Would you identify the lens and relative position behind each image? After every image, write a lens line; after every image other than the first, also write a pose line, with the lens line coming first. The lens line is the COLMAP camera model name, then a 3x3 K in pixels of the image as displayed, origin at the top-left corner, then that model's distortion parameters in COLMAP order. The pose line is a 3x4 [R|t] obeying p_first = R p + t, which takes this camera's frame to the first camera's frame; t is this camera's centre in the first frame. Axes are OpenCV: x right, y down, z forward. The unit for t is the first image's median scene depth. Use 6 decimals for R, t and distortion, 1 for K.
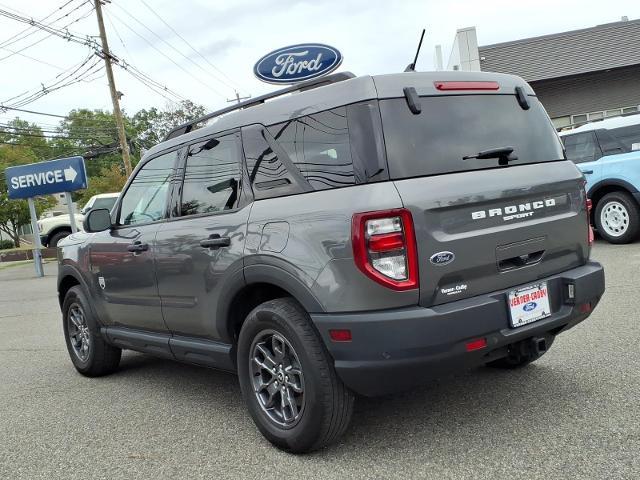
lens RADIAL K [[755.9, 0, 343.5], [0, 755.9, 239.2], [0, 0, 1]] dist [-0.013338, -0.016050]
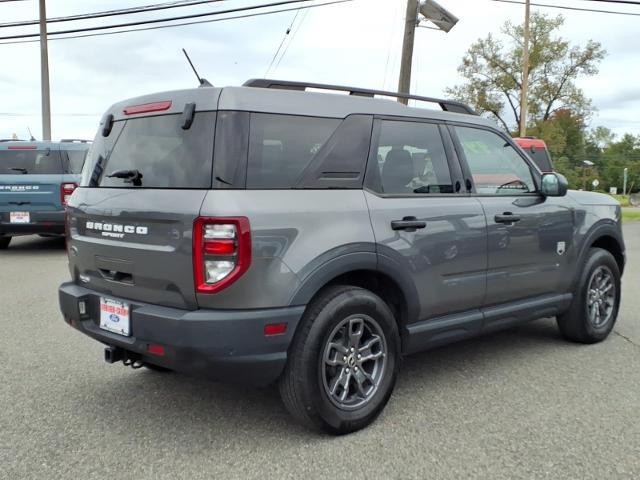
lens RADIAL K [[746.0, 0, 319.4], [0, 746.0, 249.8], [0, 0, 1]] dist [0.009732, 0.010766]
pose [[0.076847, 0.218855, -0.972727, 1.289488], [-0.060674, 0.974830, 0.214535, -0.255283], [0.995195, 0.042532, 0.088191, 1.186485]]
